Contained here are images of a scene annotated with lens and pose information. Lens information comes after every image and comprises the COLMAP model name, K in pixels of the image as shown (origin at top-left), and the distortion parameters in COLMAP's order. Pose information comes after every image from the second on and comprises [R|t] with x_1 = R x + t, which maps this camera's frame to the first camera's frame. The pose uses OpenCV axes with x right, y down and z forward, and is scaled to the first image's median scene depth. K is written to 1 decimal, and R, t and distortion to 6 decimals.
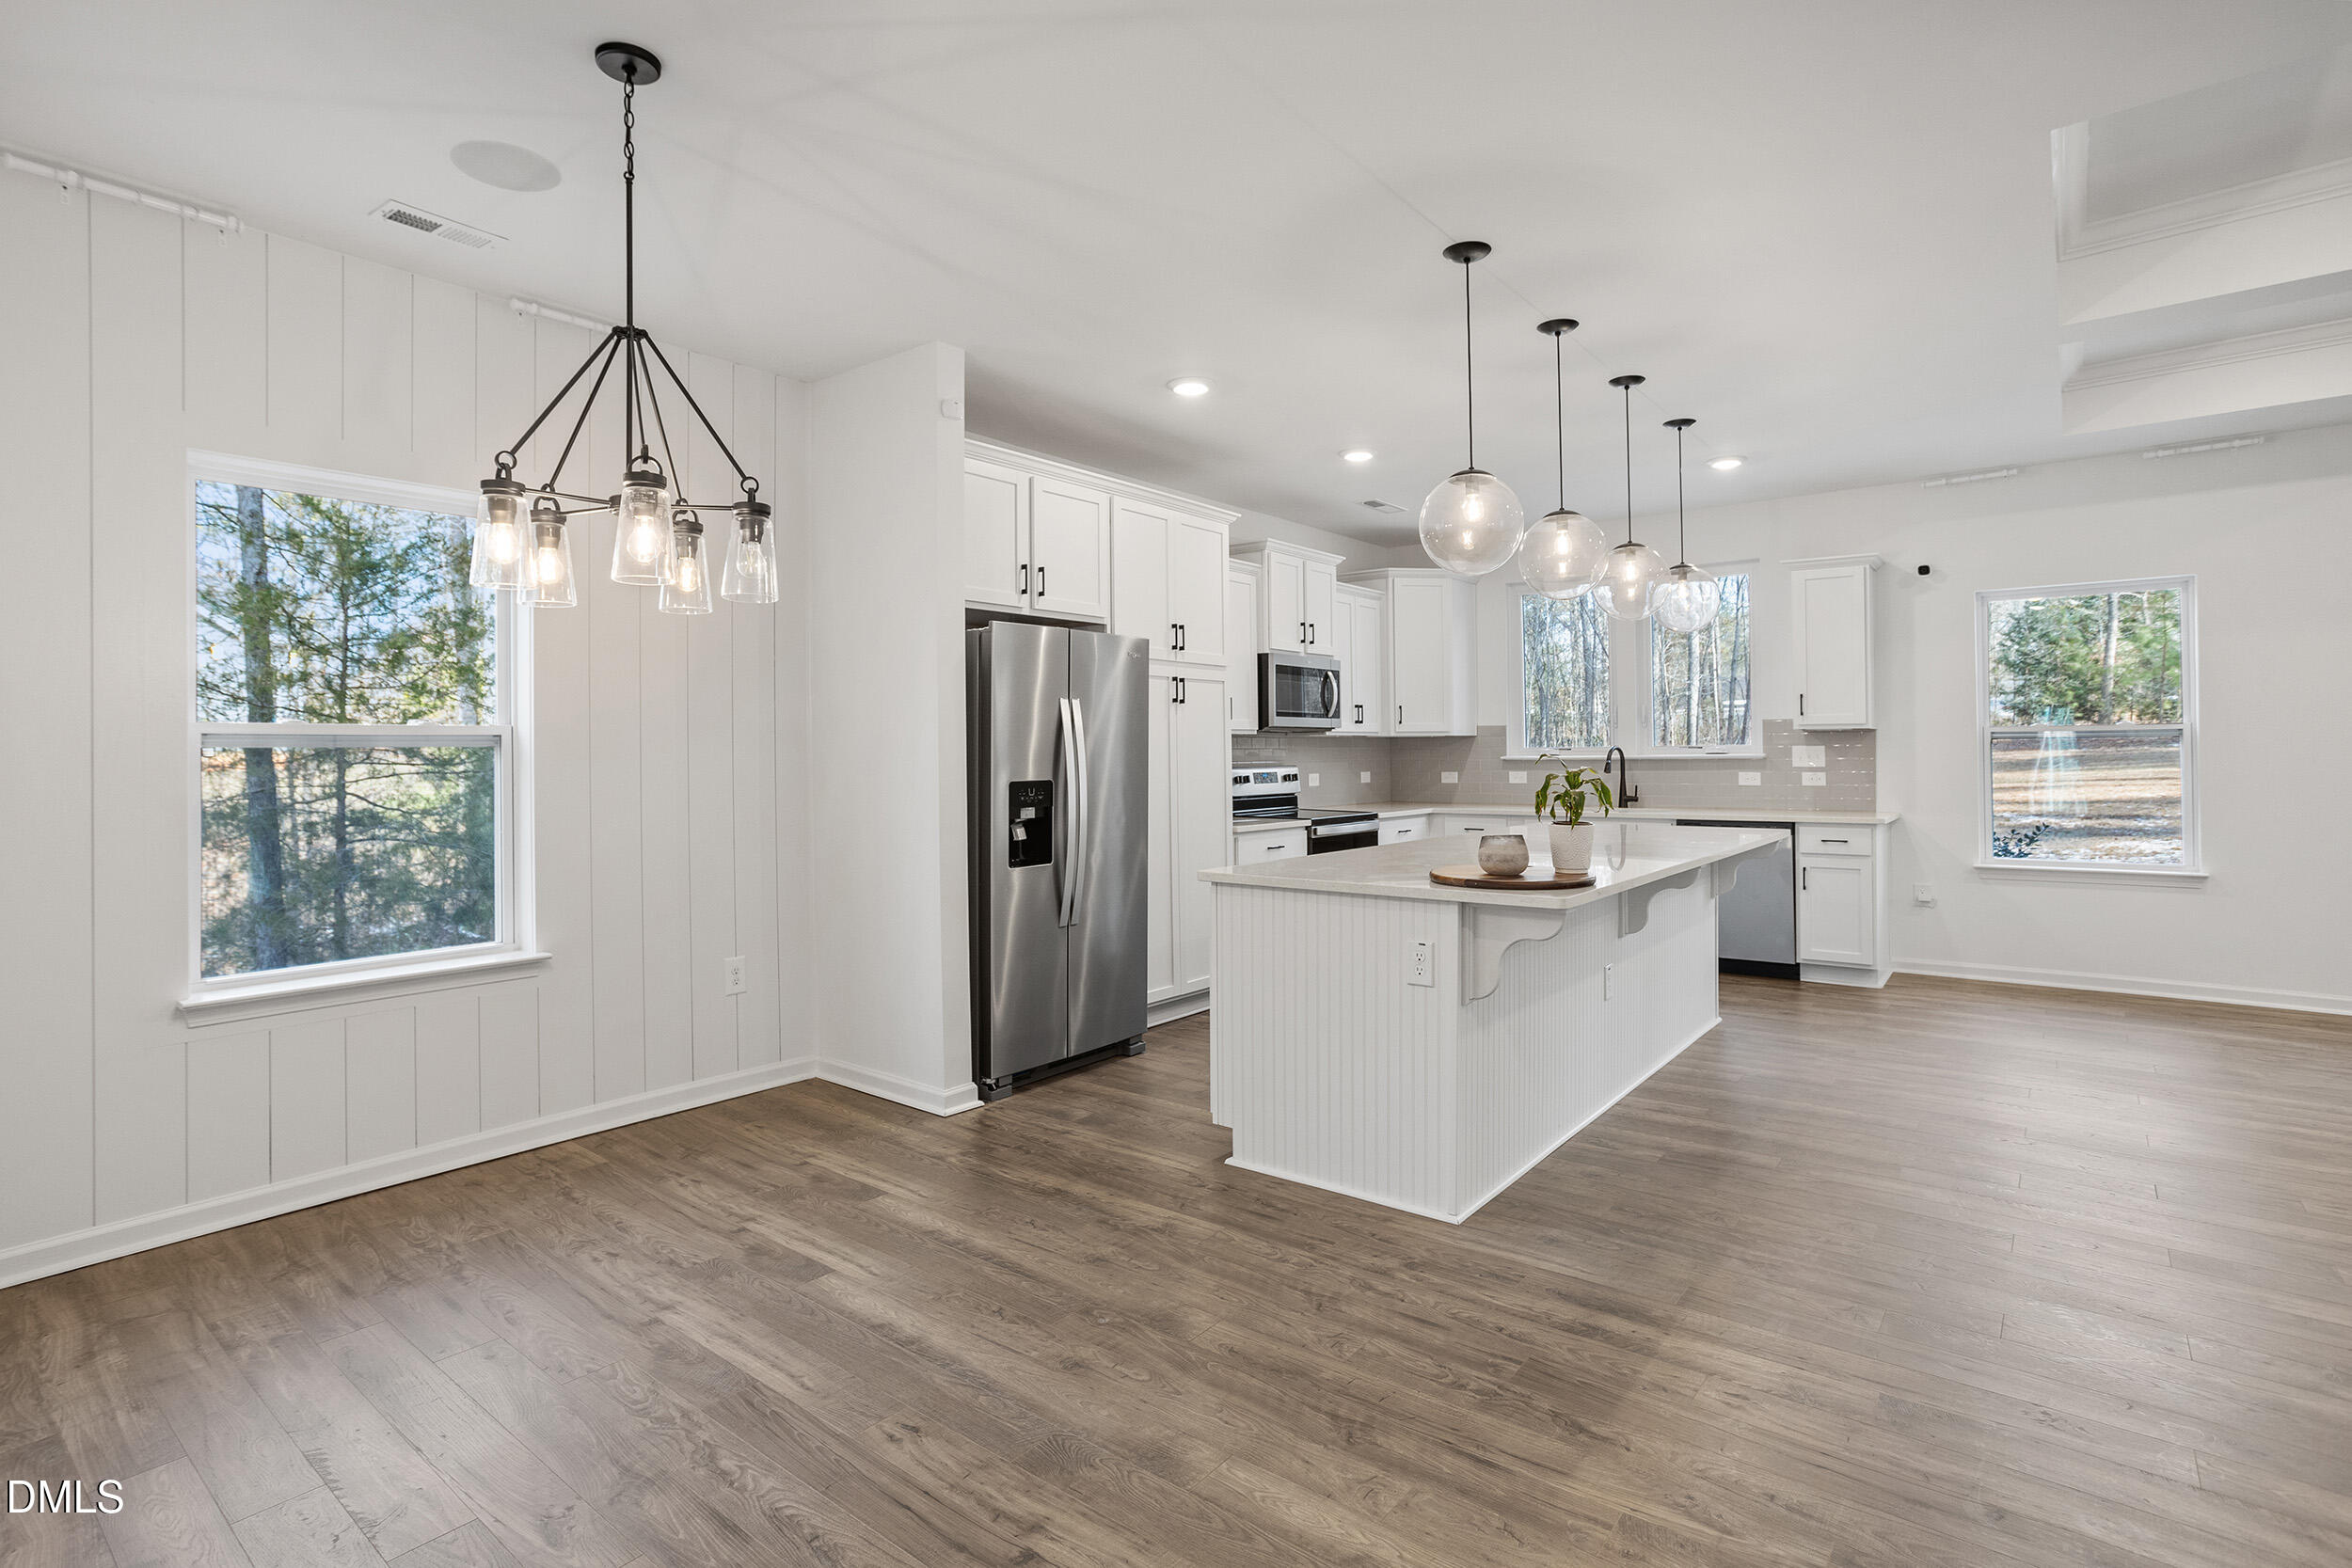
lens RADIAL K [[1142.2, 0, 1170.9], [0, 1142.2, 769.3], [0, 0, 1]] dist [-0.028099, 0.015020]
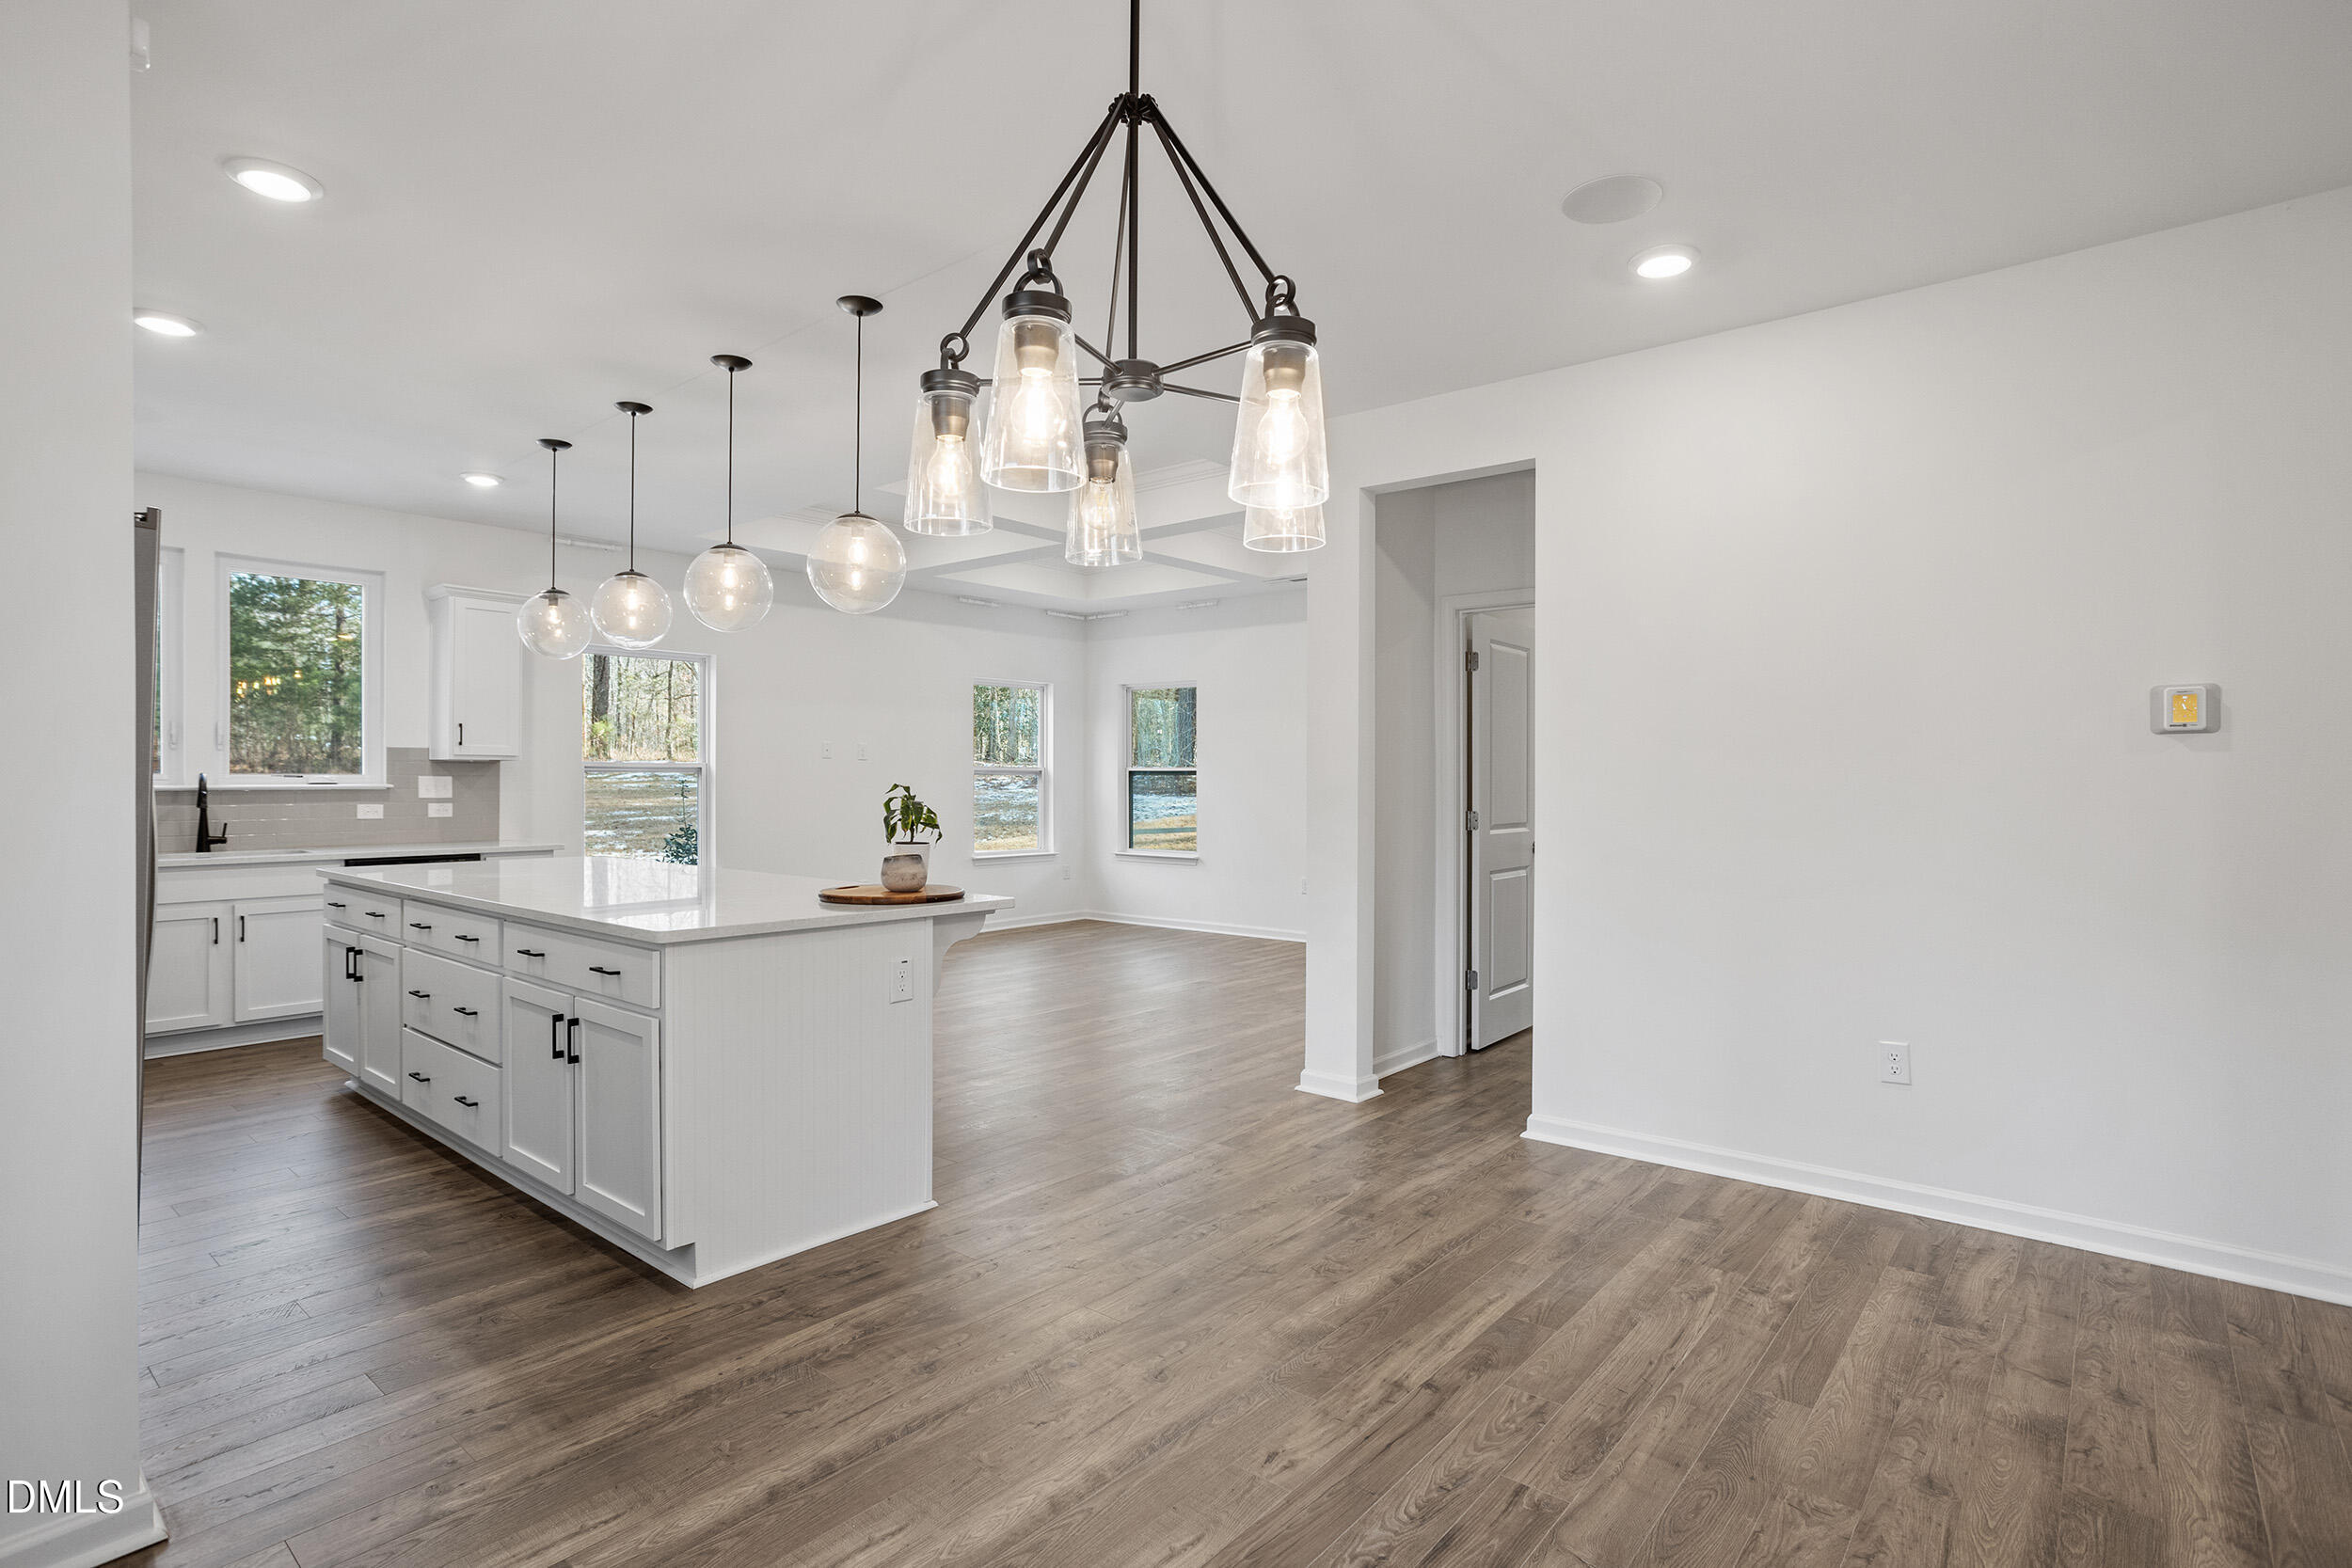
lens RADIAL K [[1142.2, 0, 1173.0], [0, 1142.2, 780.7], [0, 0, 1]] dist [-0.028099, 0.015020]
pose [[0.035201, 0.009142, 0.999338, -0.730765], [0.010669, 0.999898, -0.009523, -0.001736], [-0.999323, 0.010997, 0.035100, 0.619520]]
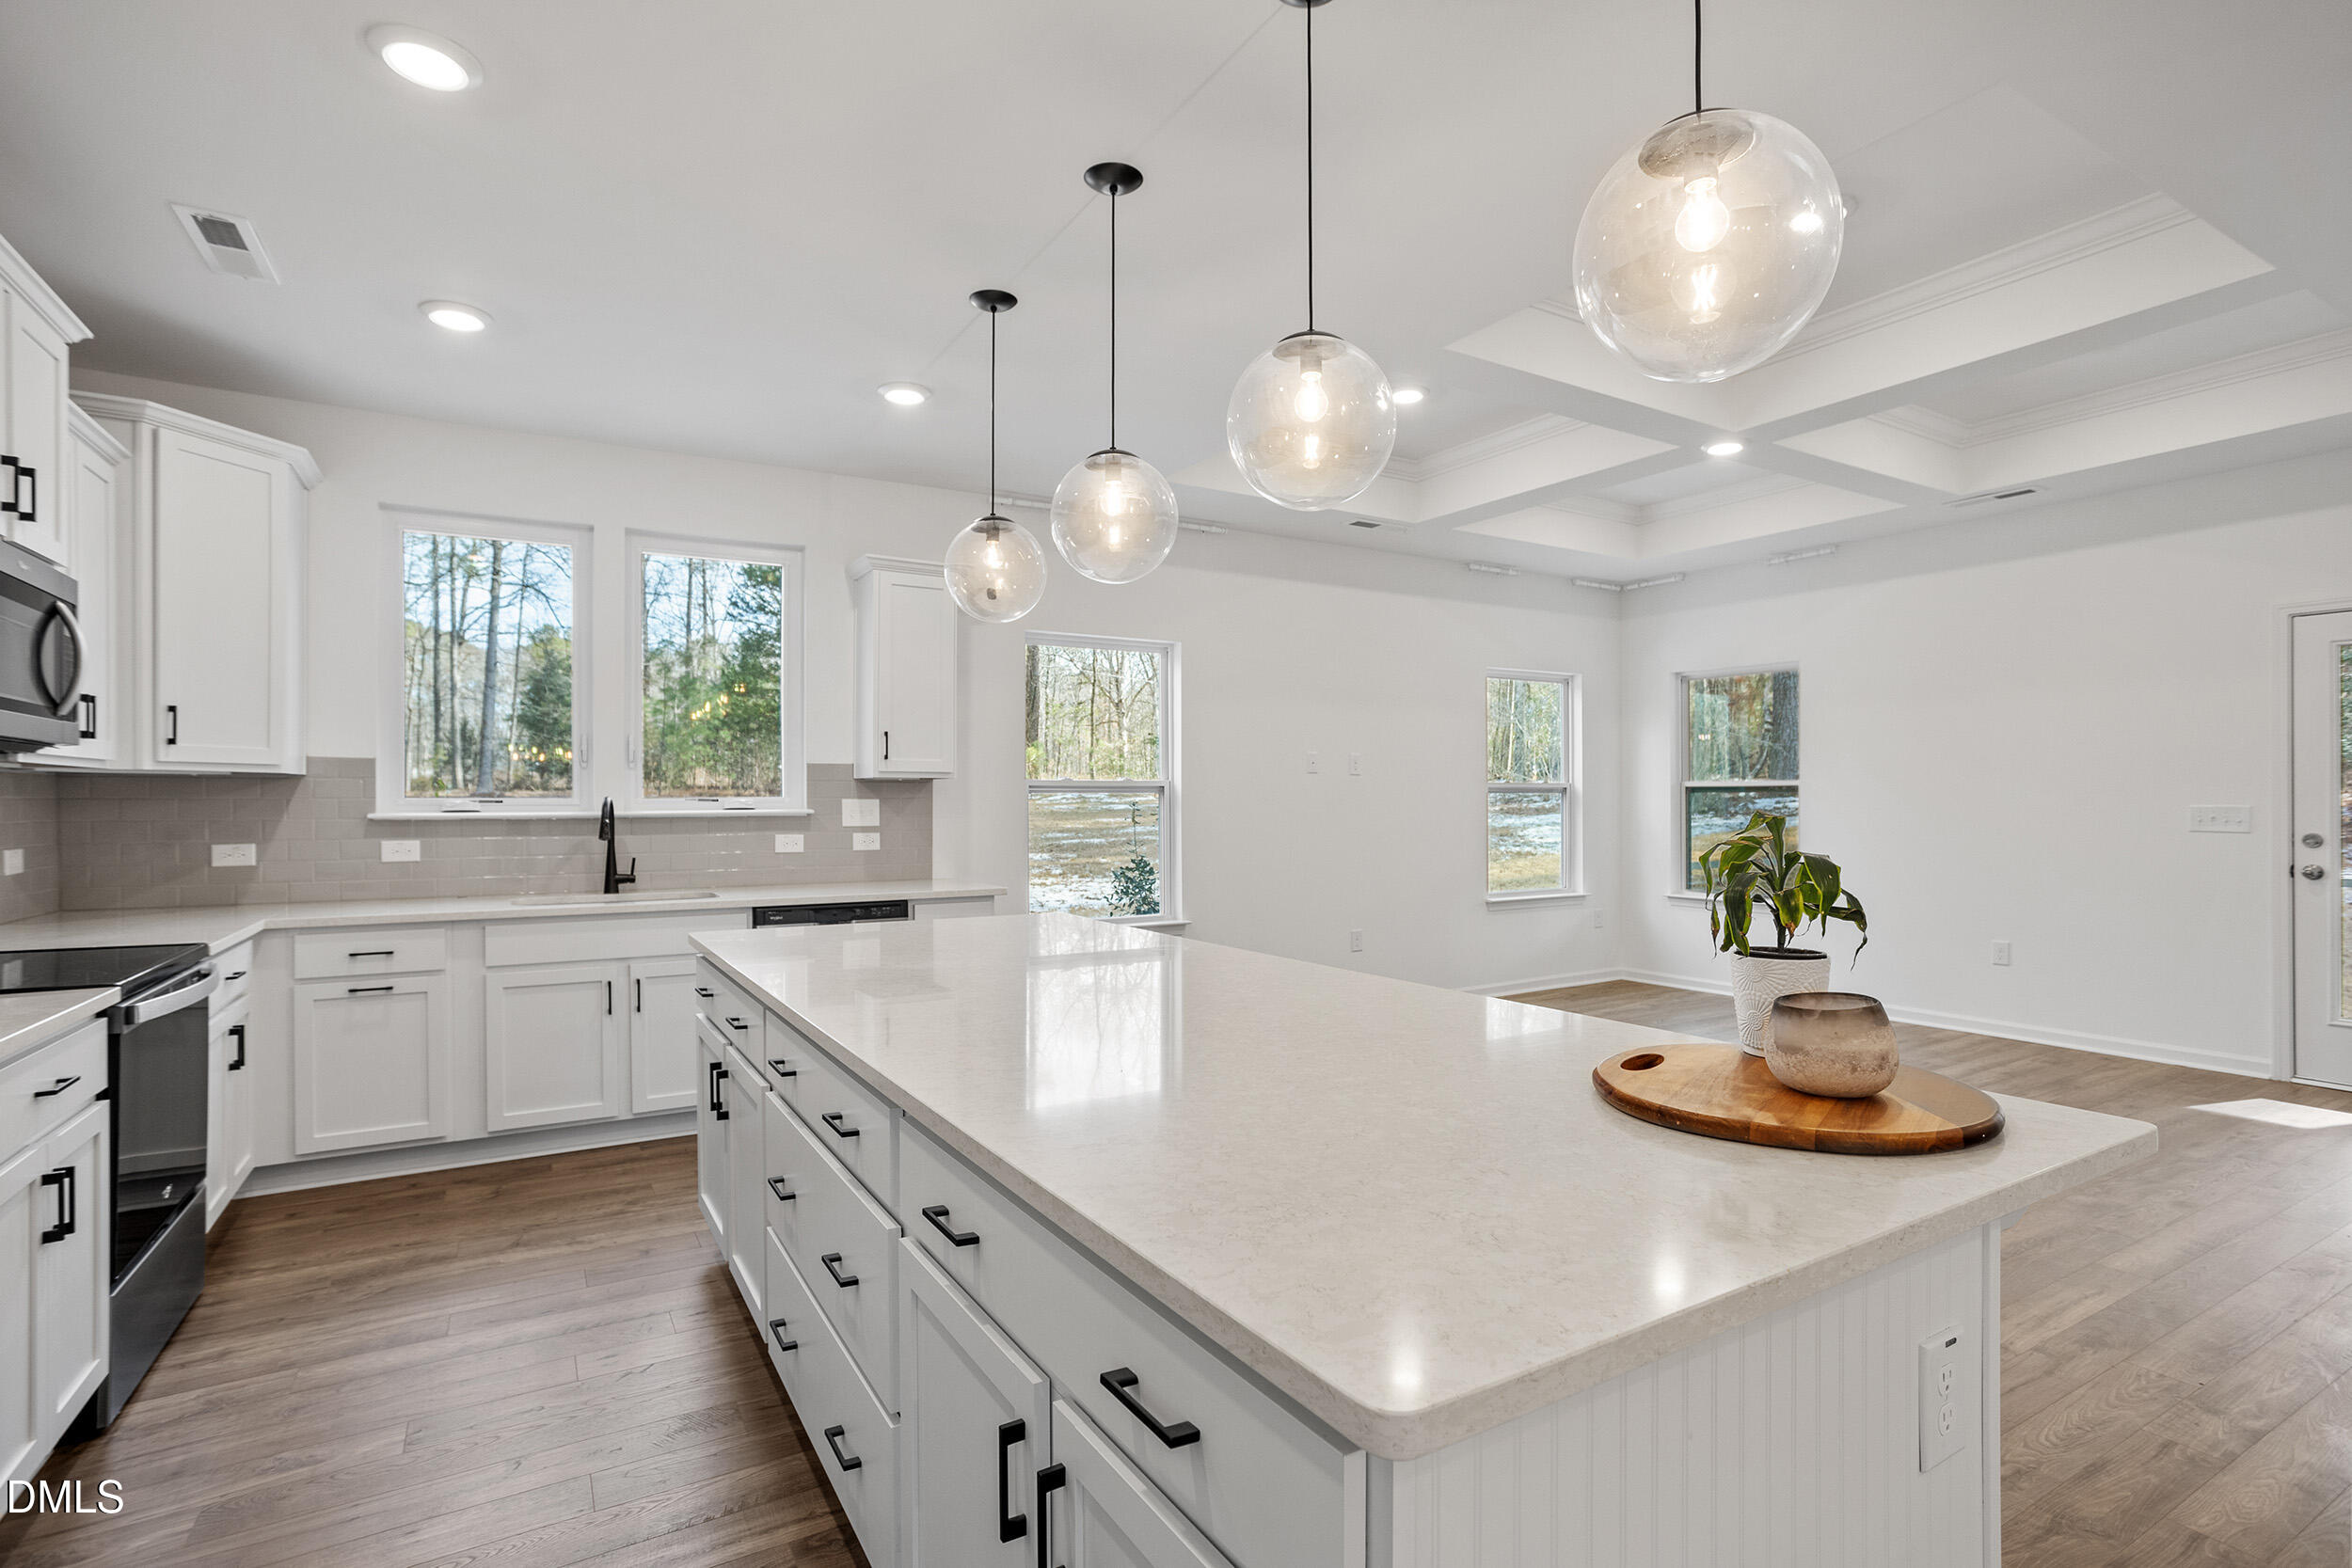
lens RADIAL K [[1142.2, 0, 1187.3], [0, 1142.2, 804.5], [0, 0, 1]] dist [-0.028099, 0.015020]
pose [[0.358279, 0.005053, 0.933601, -0.170642], [0.012001, 0.999878, -0.010017, -0.012267], [-0.933538, 0.014793, 0.358174, 0.953320]]
